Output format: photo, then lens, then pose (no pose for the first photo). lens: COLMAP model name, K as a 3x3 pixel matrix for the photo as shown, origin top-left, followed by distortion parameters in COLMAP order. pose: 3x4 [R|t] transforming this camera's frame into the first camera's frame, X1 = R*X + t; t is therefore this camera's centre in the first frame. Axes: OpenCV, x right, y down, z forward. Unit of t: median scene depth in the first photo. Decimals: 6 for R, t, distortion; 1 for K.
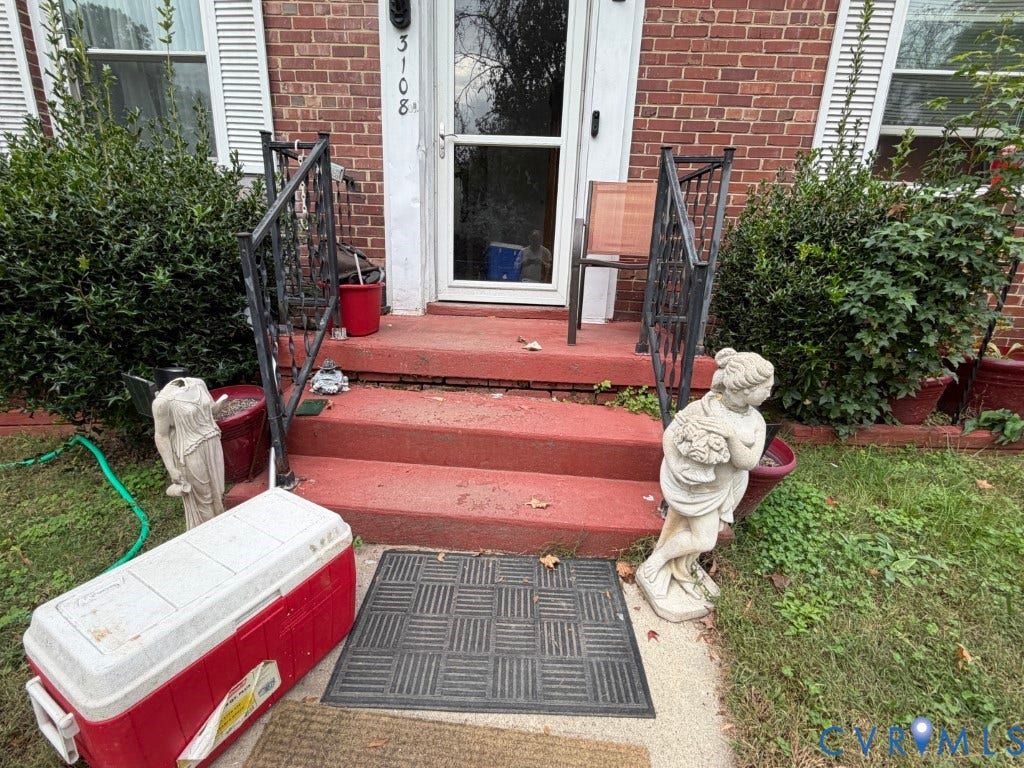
lens RADIAL K [[457.4, 0, 513.6], [0, 457.4, 386.1], [0, 0, 1]] dist [0.000418, -0.000017]
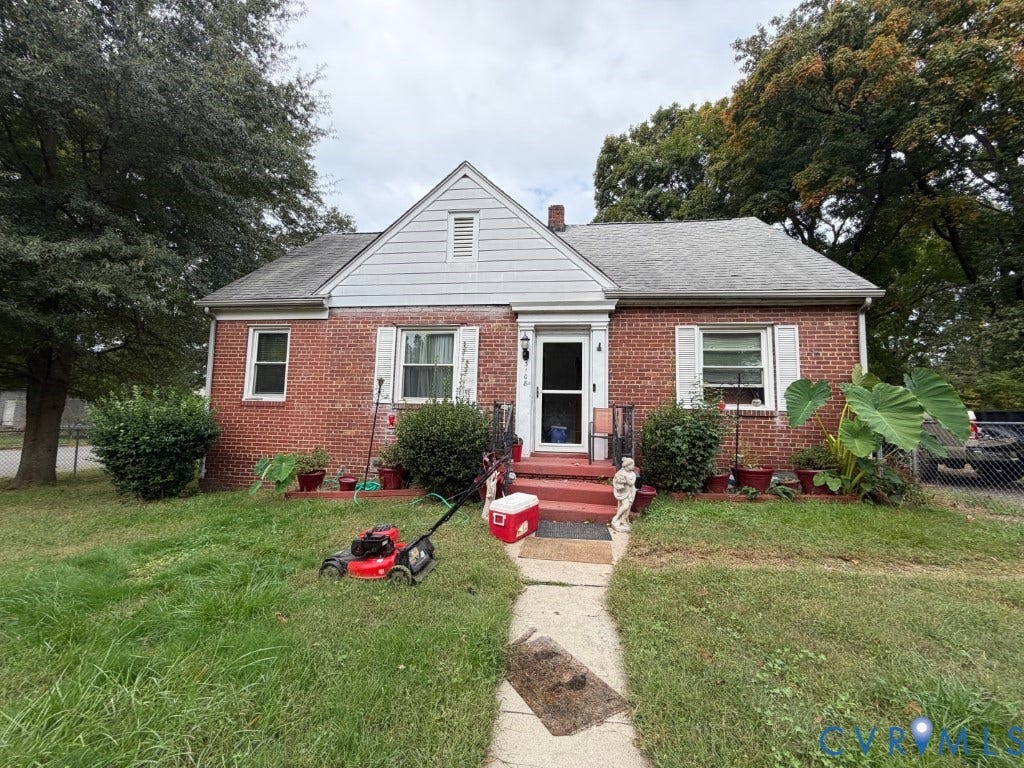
lens RADIAL K [[444.5, 0, 508.5], [0, 444.5, 384.6], [0, 0, 1]] dist [-0.003122, -0.000063]
pose [[0.998016, -0.017956, -0.060354, -0.185929], [-0.004412, 0.936186, -0.351478, 0.379098], [0.062814, 0.351047, 0.934249, -1.628553]]
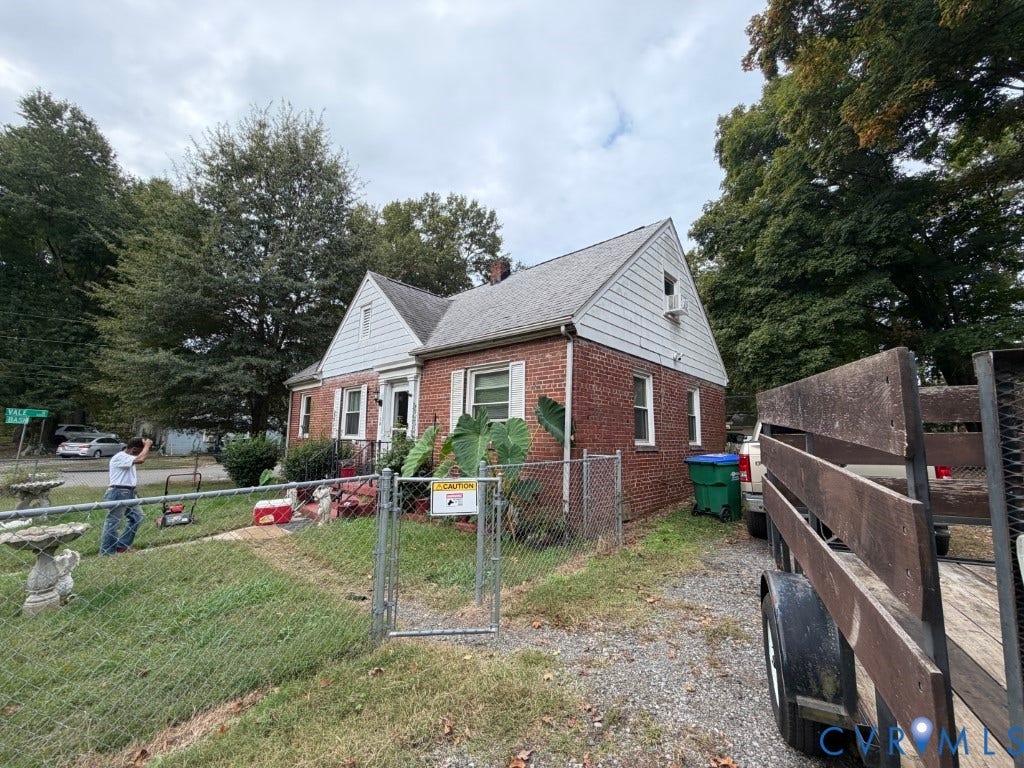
lens RADIAL K [[444.5, 0, 504.7], [0, 444.5, 382.8], [0, 0, 1]] dist [-0.003122, -0.000063]
pose [[0.752402, -0.105644, -0.650178, 3.054452], [-0.177751, 0.917875, -0.354838, 0.222948], [0.634268, 0.382551, 0.671832, -1.023692]]
